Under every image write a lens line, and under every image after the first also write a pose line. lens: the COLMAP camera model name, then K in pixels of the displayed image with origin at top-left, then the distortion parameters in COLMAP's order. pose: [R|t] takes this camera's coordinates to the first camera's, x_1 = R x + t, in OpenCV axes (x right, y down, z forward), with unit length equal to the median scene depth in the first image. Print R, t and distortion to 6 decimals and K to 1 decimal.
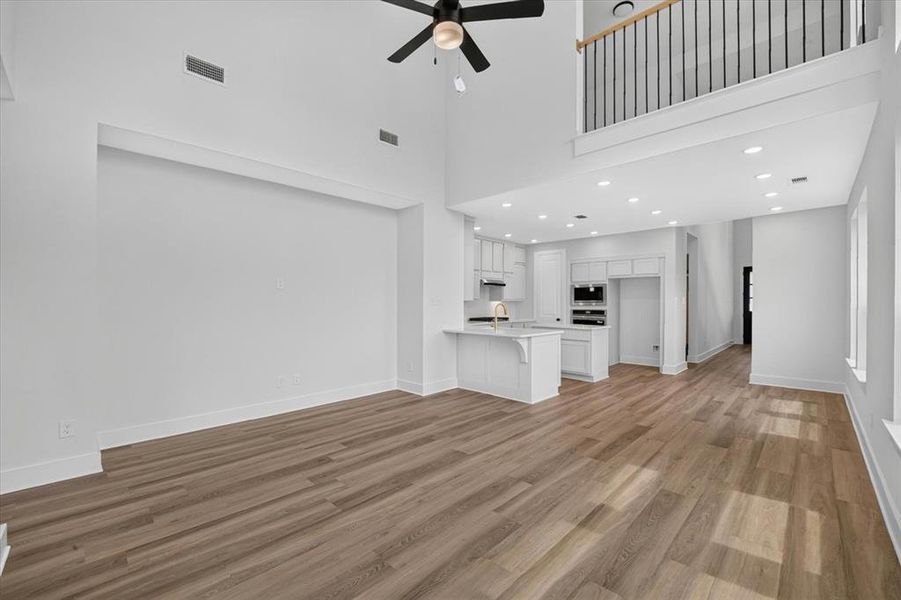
lens RADIAL K [[373.1, 0, 452.8], [0, 373.1, 300.3], [0, 0, 1]] dist [0.020694, -0.019072]
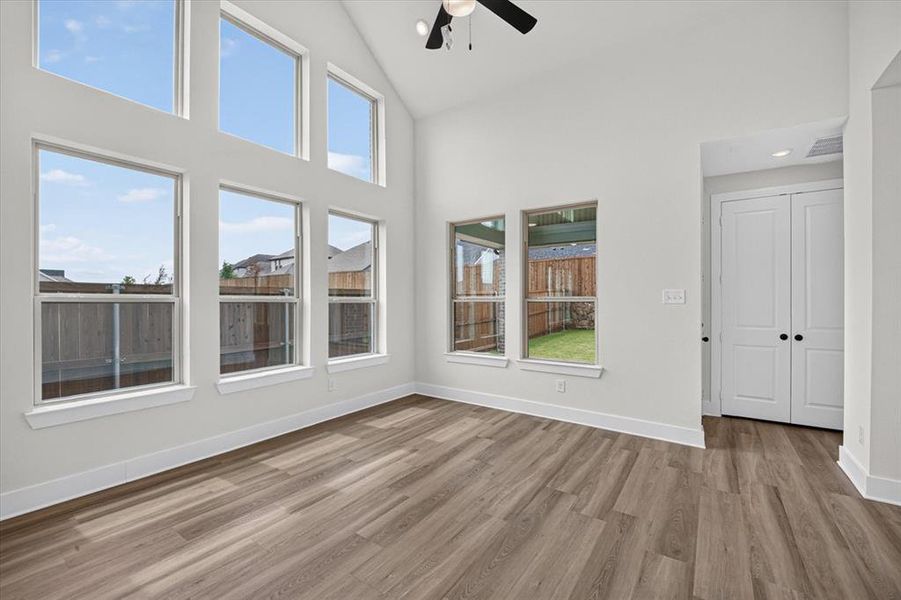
lens RADIAL K [[373.1, 0, 452.8], [0, 373.1, 300.3], [0, 0, 1]] dist [0.020694, -0.019072]
pose [[-0.986499, -0.002315, -0.163751, 0.101291], [-0.000926, 0.999963, -0.008563, 0.009523], [0.163765, -0.008296, -0.986465, 1.284520]]
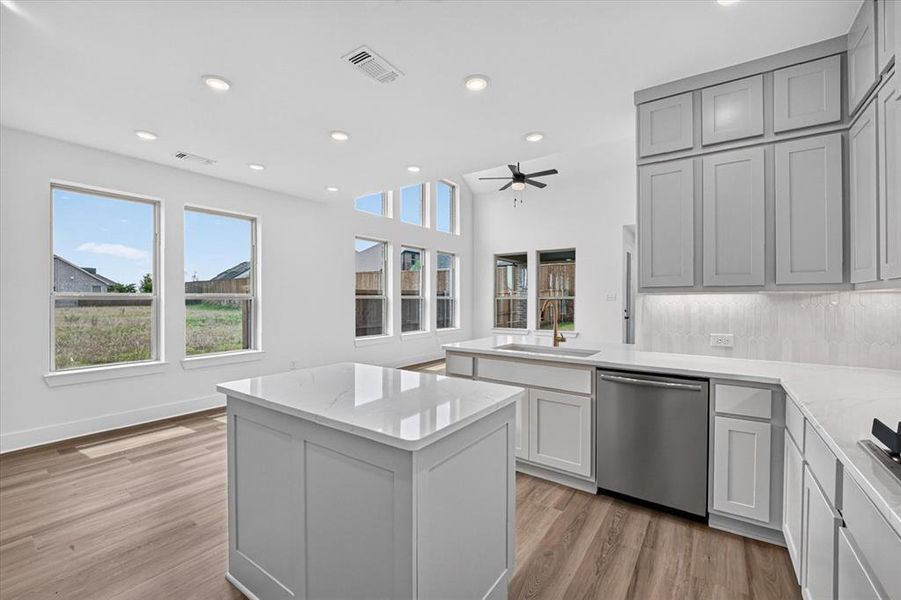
lens RADIAL K [[373.1, 0, 452.8], [0, 373.1, 300.3], [0, 0, 1]] dist [0.020694, -0.019072]
pose [[-0.986875, -0.001847, -0.161476, 0.506178], [-0.001772, 0.999998, -0.000611, 0.012491], [0.161477, -0.000317, -0.986876, 2.186913]]
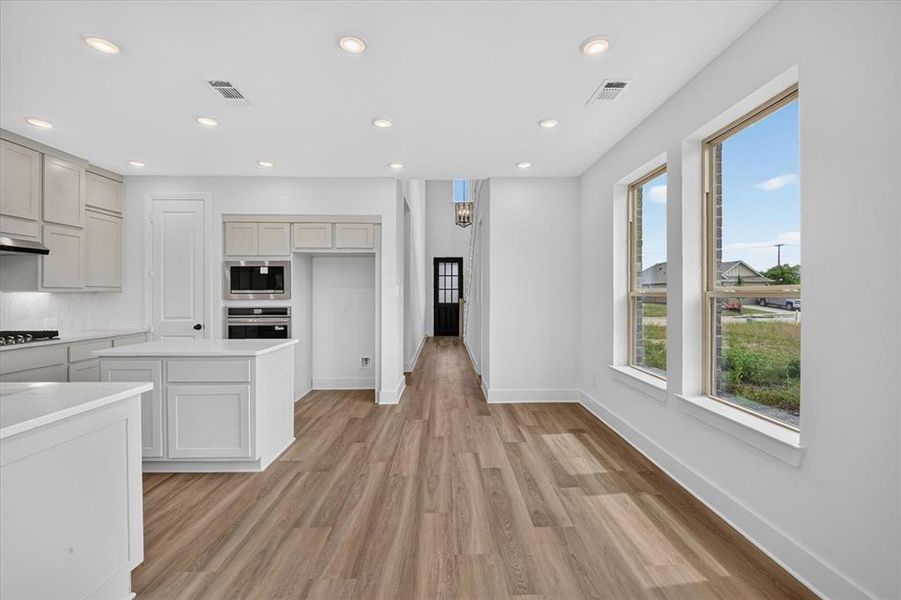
lens RADIAL K [[373.1, 0, 452.8], [0, 373.1, 300.3], [0, 0, 1]] dist [0.020694, -0.019072]
pose [[0.701344, -0.014333, 0.712679, 0.354713], [-0.000008, 0.999798, 0.020115, 0.008489], [-0.712823, -0.014114, 0.701202, 0.847959]]
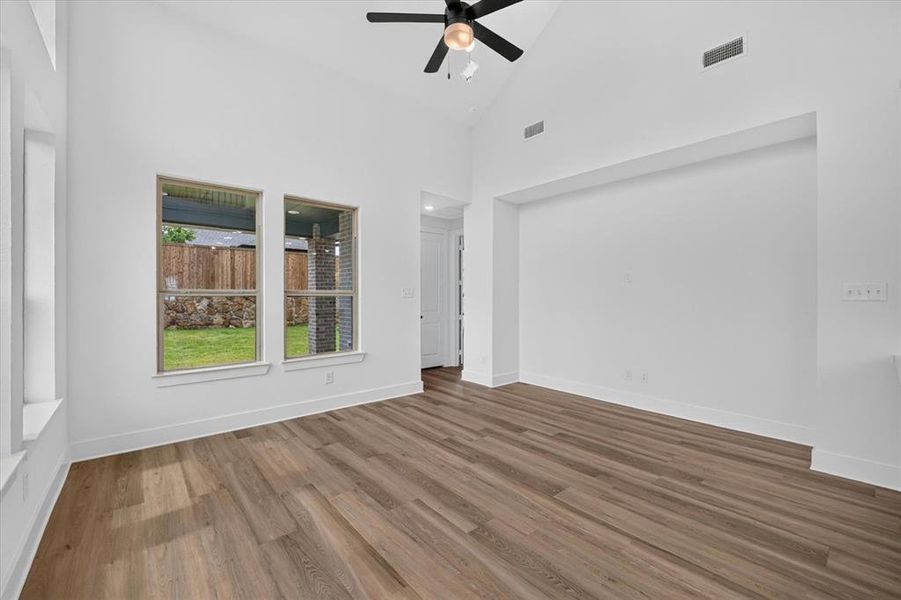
lens RADIAL K [[373.1, 0, 452.8], [0, 373.1, 300.3], [0, 0, 1]] dist [0.020694, -0.019072]
pose [[-0.088715, 0.009701, -0.996010, 0.690813], [0.004531, 0.999946, 0.009335, 0.007503], [0.996047, -0.003685, -0.088754, 0.738650]]
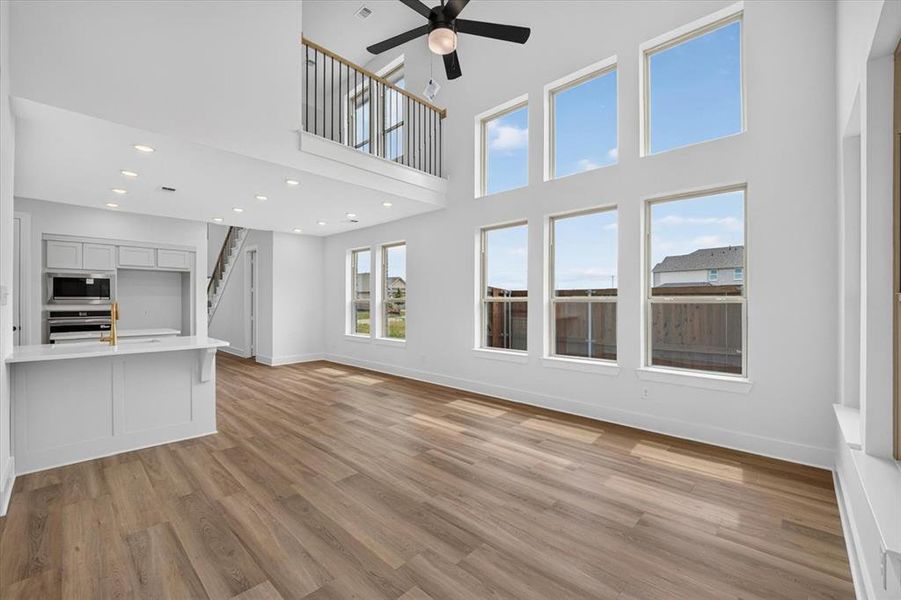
lens RADIAL K [[373.1, 0, 452.8], [0, 373.1, 300.3], [0, 0, 1]] dist [0.020694, -0.019072]
pose [[-0.016041, 0.001379, 0.999870, -0.715646], [-0.006760, 0.999976, -0.001488, 0.005997], [-0.999848, -0.006783, -0.016031, 0.677401]]
